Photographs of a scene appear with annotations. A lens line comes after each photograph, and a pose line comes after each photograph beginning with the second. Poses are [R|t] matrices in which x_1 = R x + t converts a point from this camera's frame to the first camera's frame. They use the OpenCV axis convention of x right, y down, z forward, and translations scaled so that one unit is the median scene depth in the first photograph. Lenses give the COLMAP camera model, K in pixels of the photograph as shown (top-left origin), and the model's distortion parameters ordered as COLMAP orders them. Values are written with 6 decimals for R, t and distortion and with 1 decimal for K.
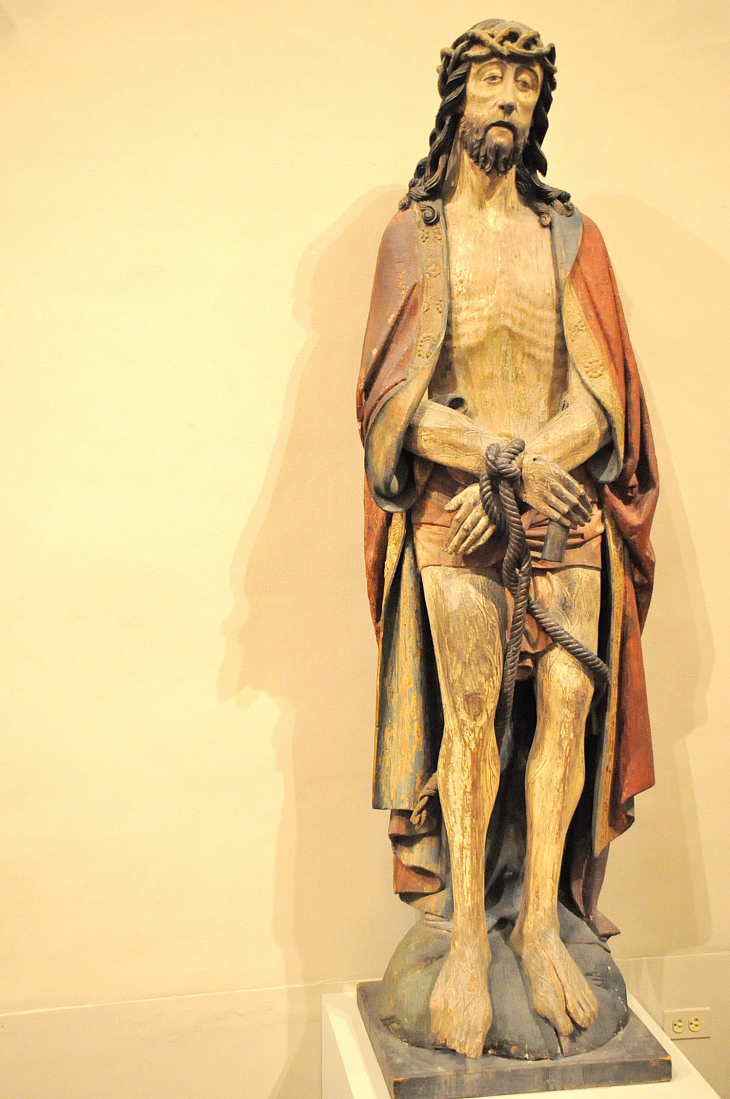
lens RADIAL K [[1306.2, 0, 365.1], [0, 1306.2, 550.5], [0, 0, 1]] dist [0.093064, 0.000000]
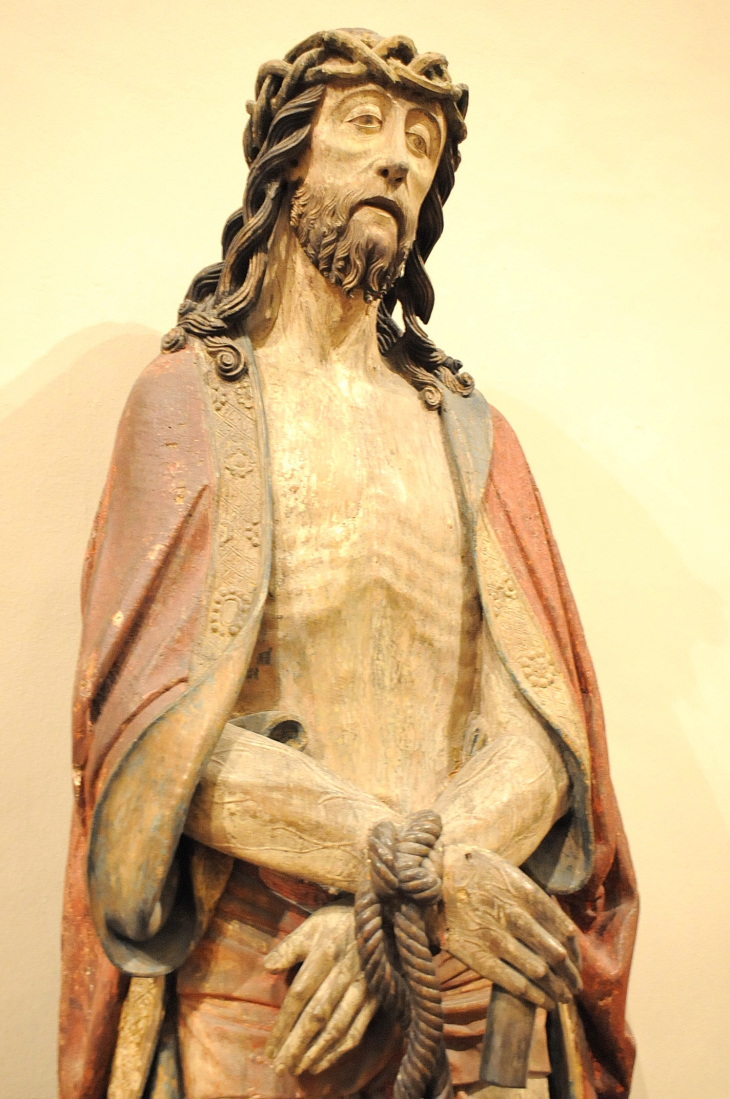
lens RADIAL K [[1343.7, 0, 366.7], [0, 1343.7, 548.9], [0, 0, 1]] dist [0.071044, 0.000000]
pose [[0.946202, 0.057306, 0.318462, -0.063075], [0.017759, 0.973513, -0.227943, -0.064848], [-0.323089, 0.221335, 0.920122, 0.521234]]
